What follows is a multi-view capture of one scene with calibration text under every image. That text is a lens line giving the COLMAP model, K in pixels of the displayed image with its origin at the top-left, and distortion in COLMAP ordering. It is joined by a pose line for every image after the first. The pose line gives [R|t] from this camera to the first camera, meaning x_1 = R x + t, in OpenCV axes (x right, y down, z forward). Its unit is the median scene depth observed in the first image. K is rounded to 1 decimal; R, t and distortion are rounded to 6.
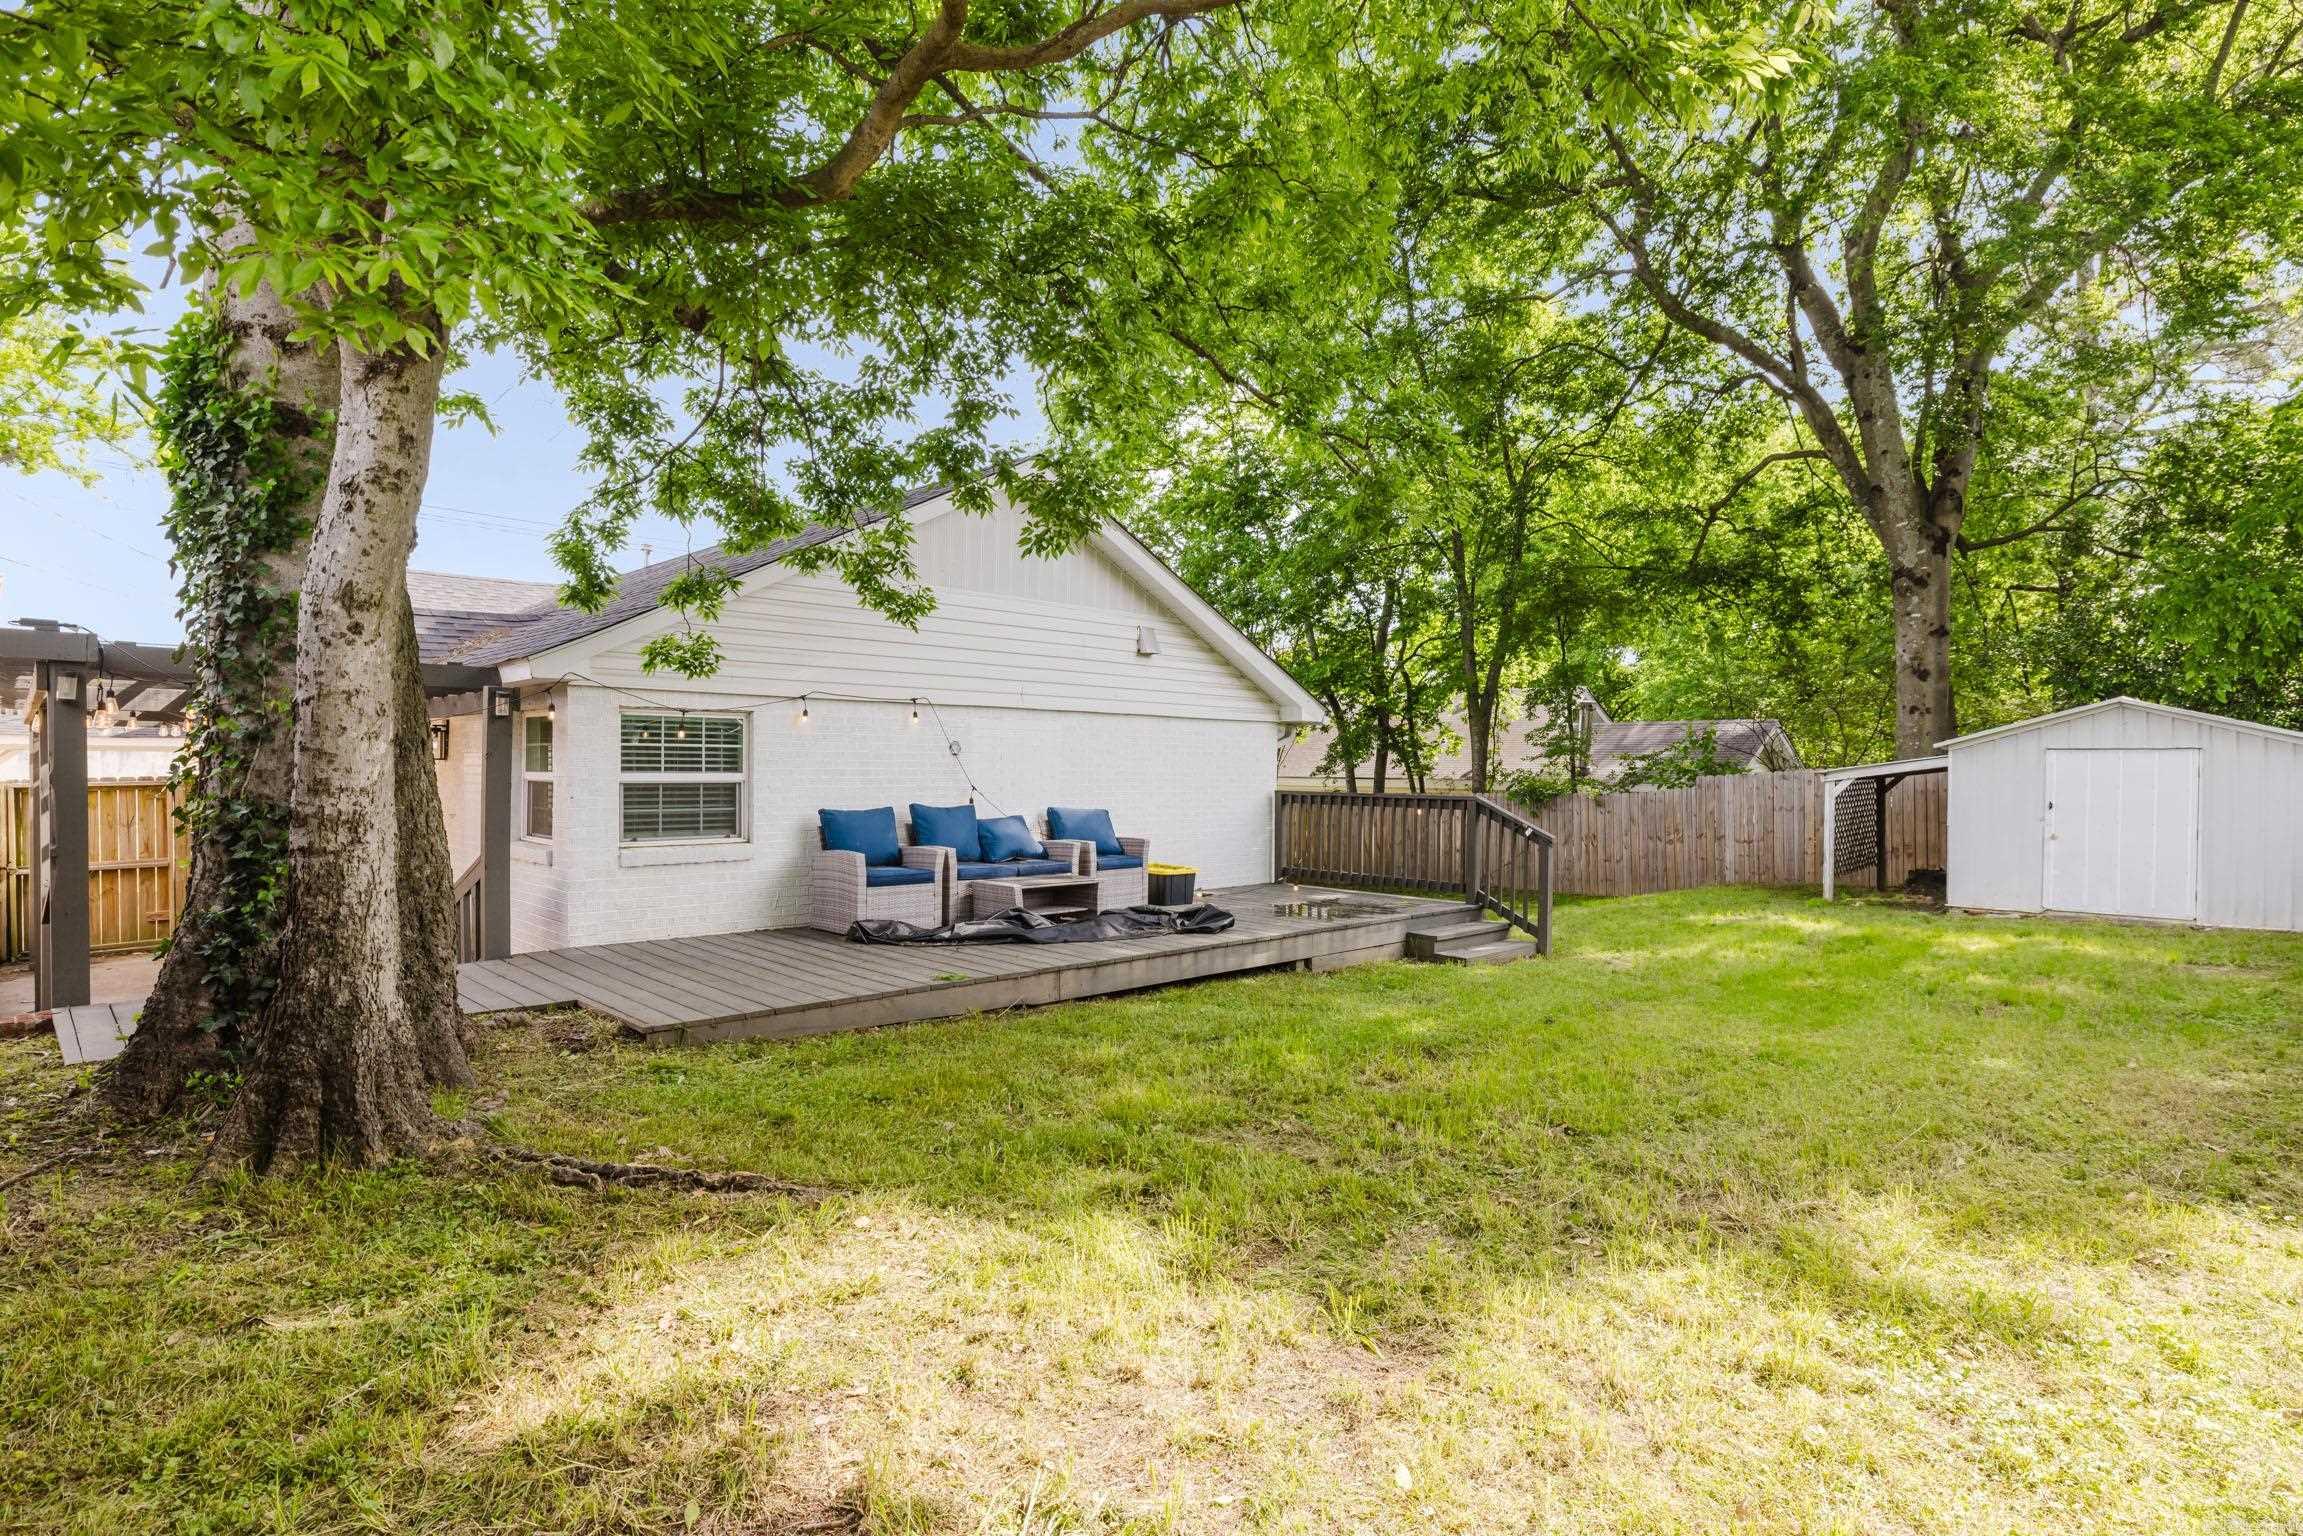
lens RADIAL K [[1168.1, 0, 1146.5], [0, 1168.1, 778.0], [0, 0, 1]] dist [-0.002481, -0.000277]
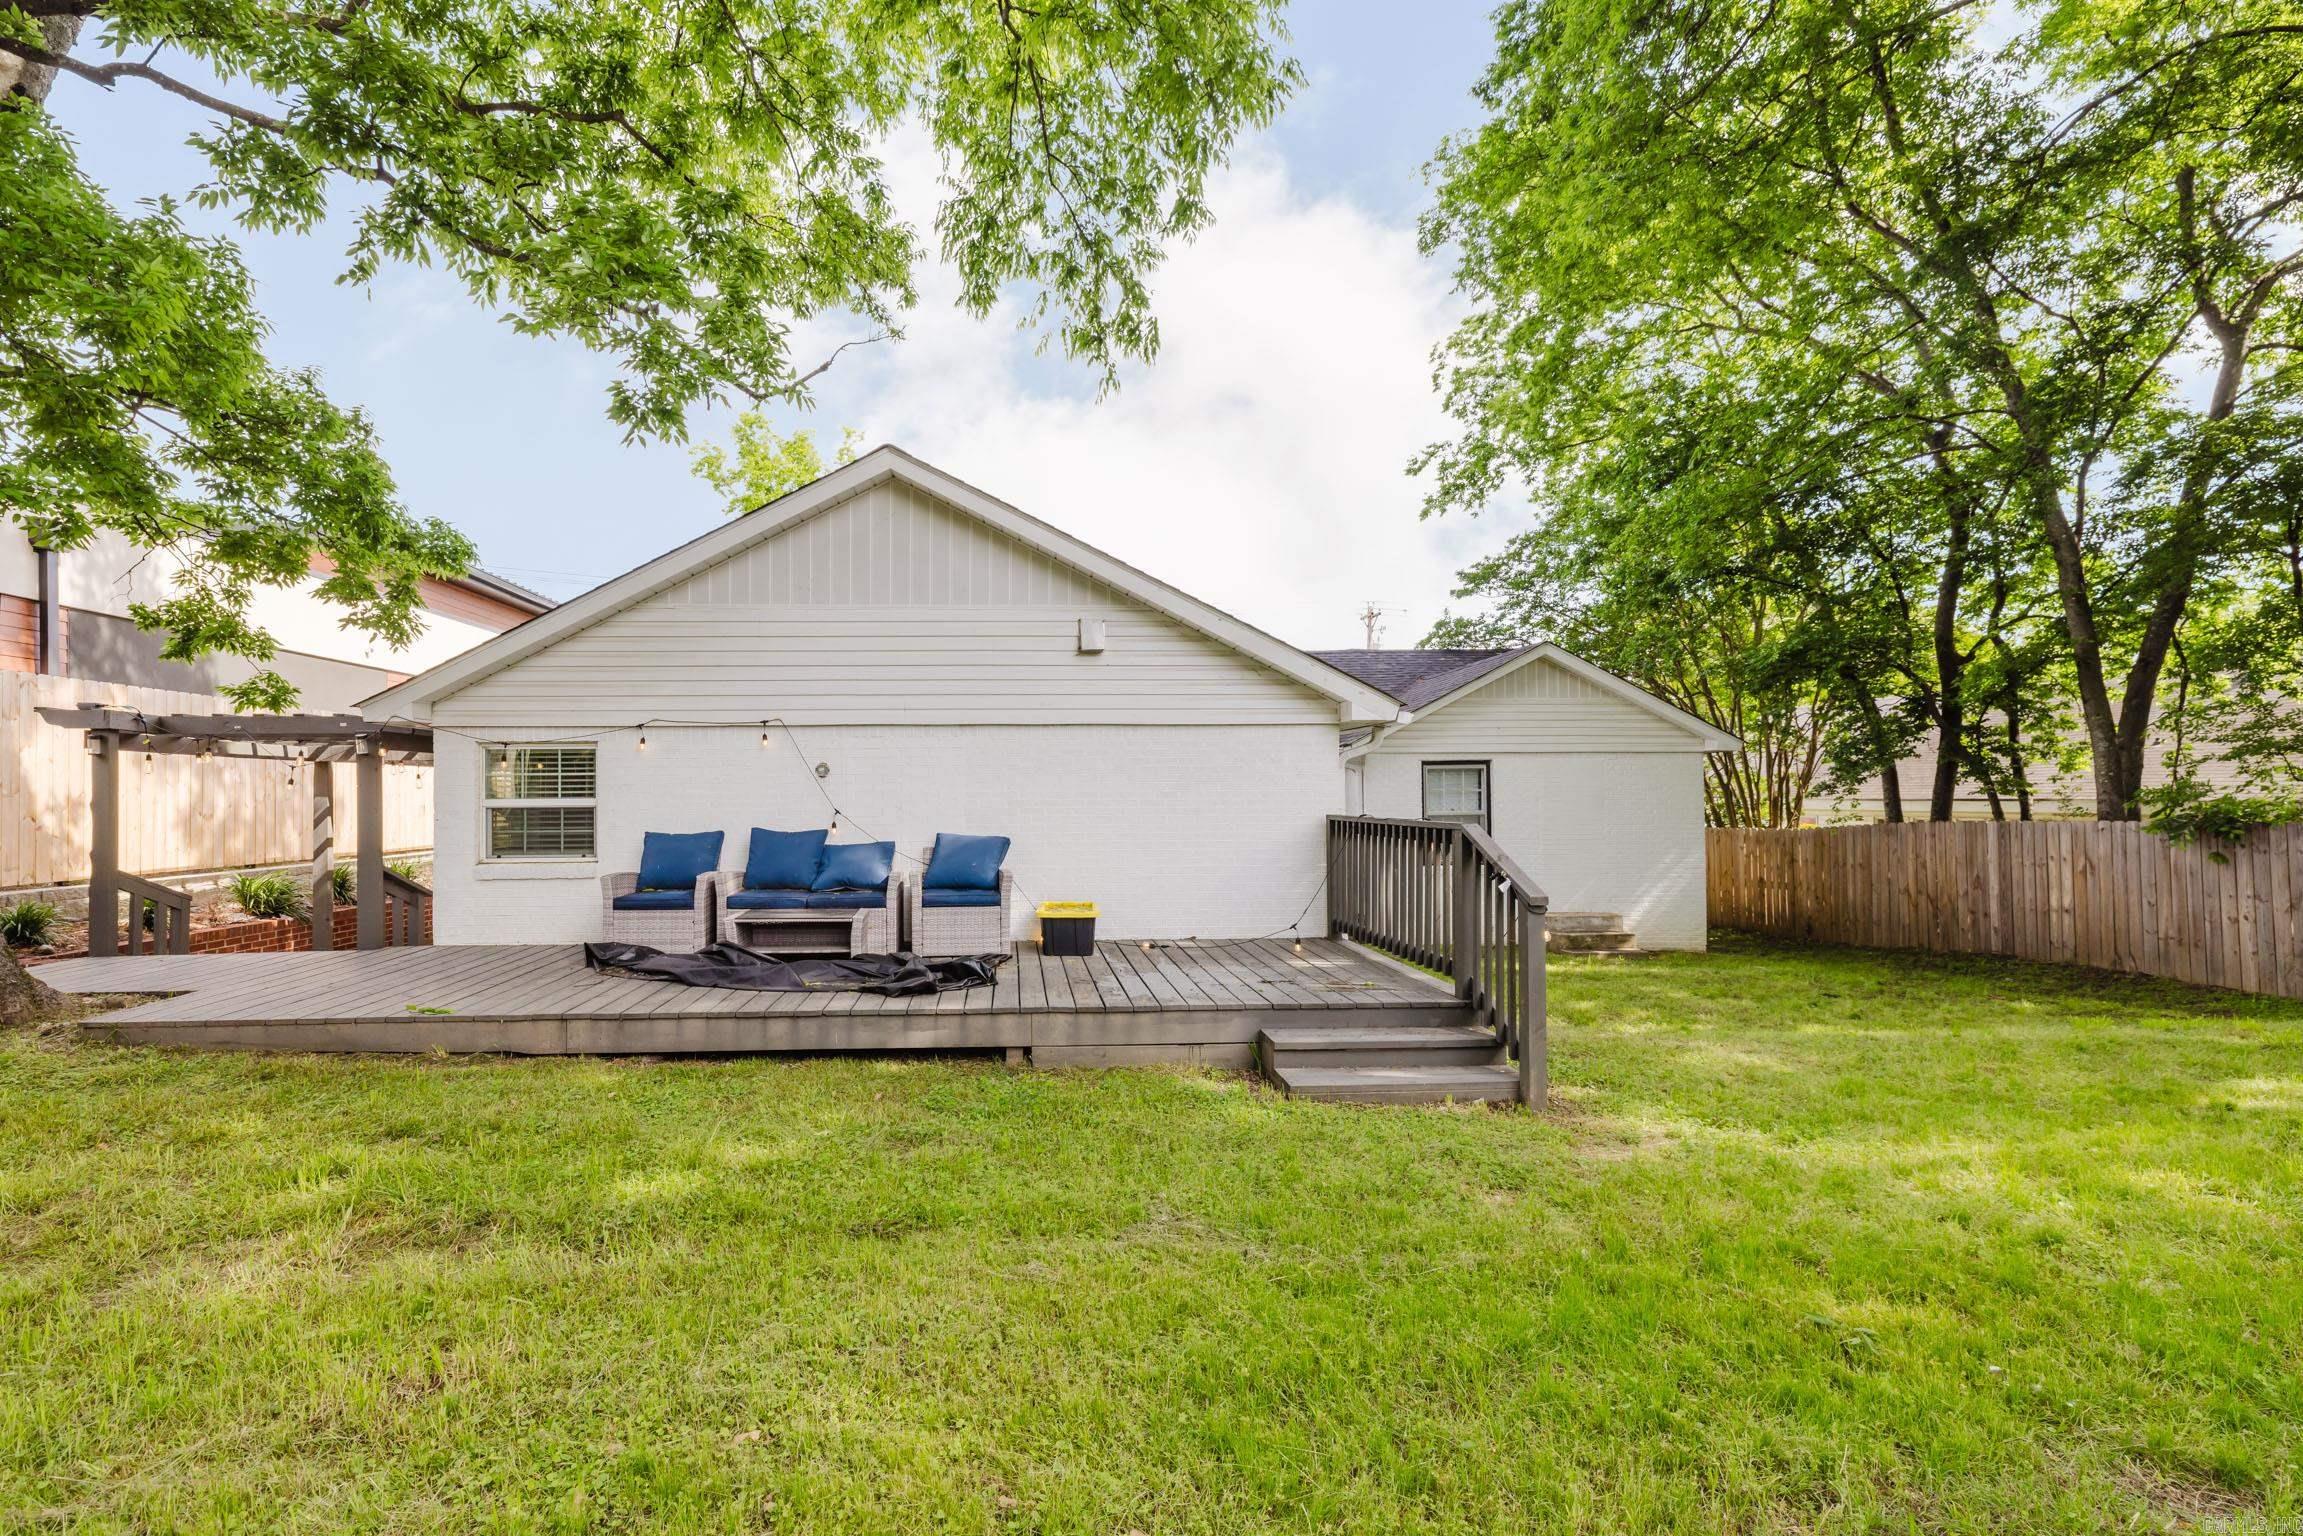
lens RADIAL K [[1016.1, 0, 1148.8], [0, 1016.1, 788.8], [0, 0, 1]] dist [0.005463, 0.000453]
pose [[0.748774, -0.017599, -0.662592, 0.617933], [0.005736, 0.999782, -0.020072, 0.008311], [0.662800, 0.011229, 0.748712, 0.581427]]
